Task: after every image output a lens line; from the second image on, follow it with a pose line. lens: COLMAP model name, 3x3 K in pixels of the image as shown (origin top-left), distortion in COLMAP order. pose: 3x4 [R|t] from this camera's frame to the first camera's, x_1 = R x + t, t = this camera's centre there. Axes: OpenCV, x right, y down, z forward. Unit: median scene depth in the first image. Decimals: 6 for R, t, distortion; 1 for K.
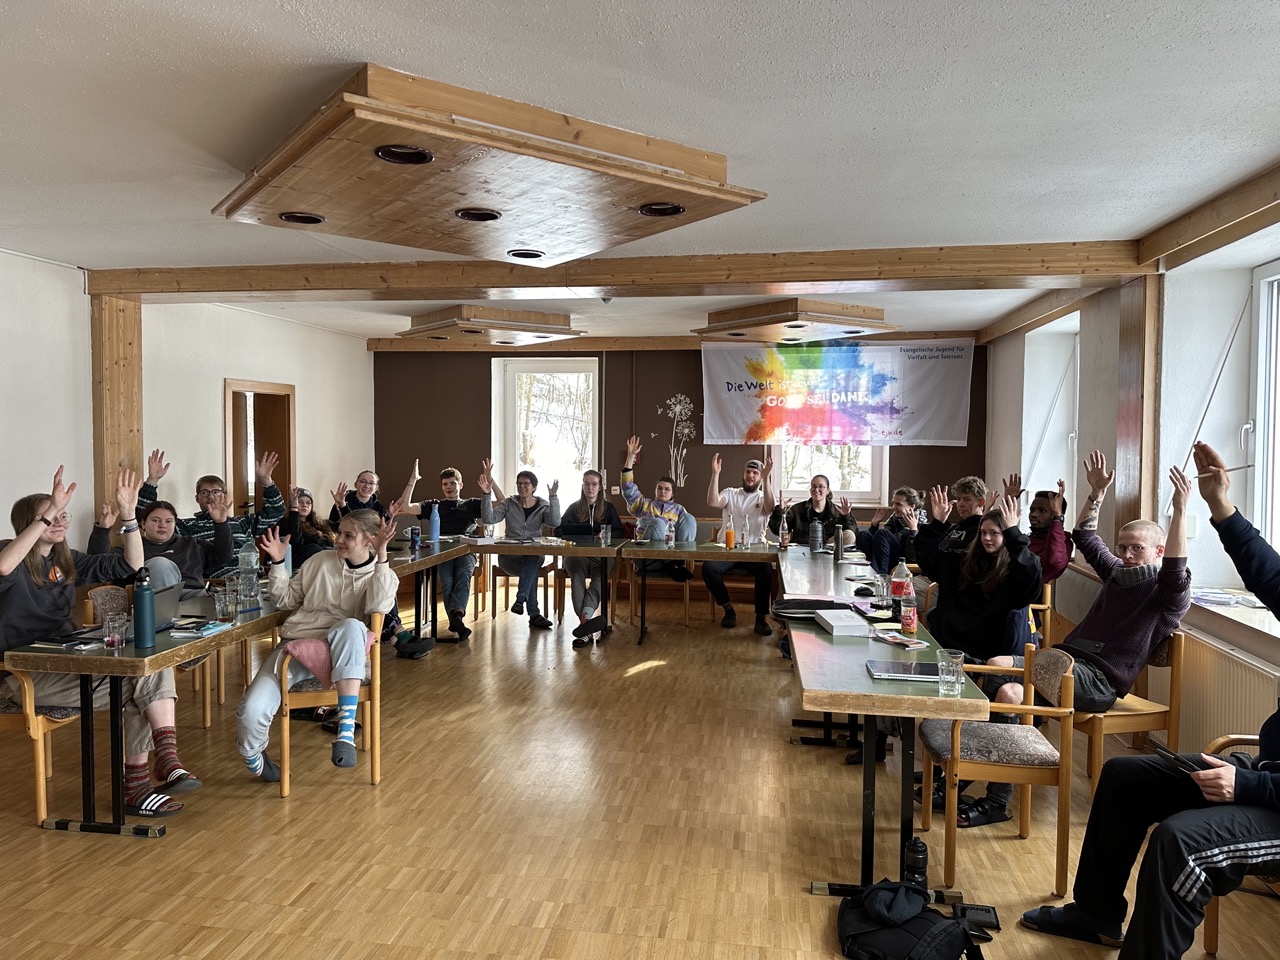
lens RADIAL K [[893.2, 0, 635.4], [0, 893.2, 471.2], [0, 0, 1]] dist [0.024662, -0.010281]
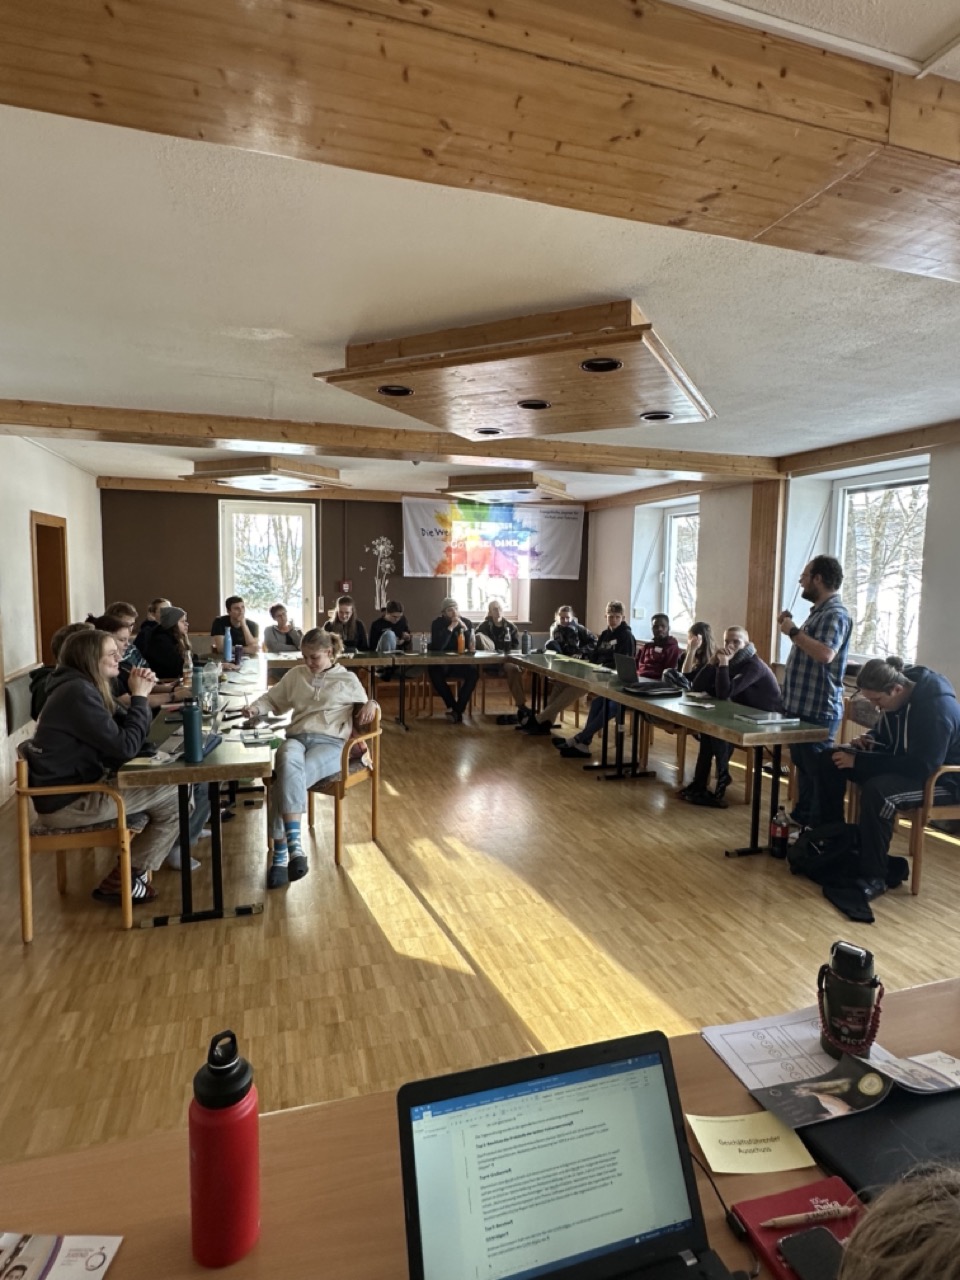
lens RADIAL K [[698.1, 0, 487.4], [0, 698.1, 636.5], [0, 0, 1]] dist [-0.020194, 0.002379]
pose [[0.895265, -0.030554, 0.444485, -0.281005], [0.005143, 0.998288, 0.058262, -0.001575], [-0.445504, -0.049874, 0.893890, 0.035452]]
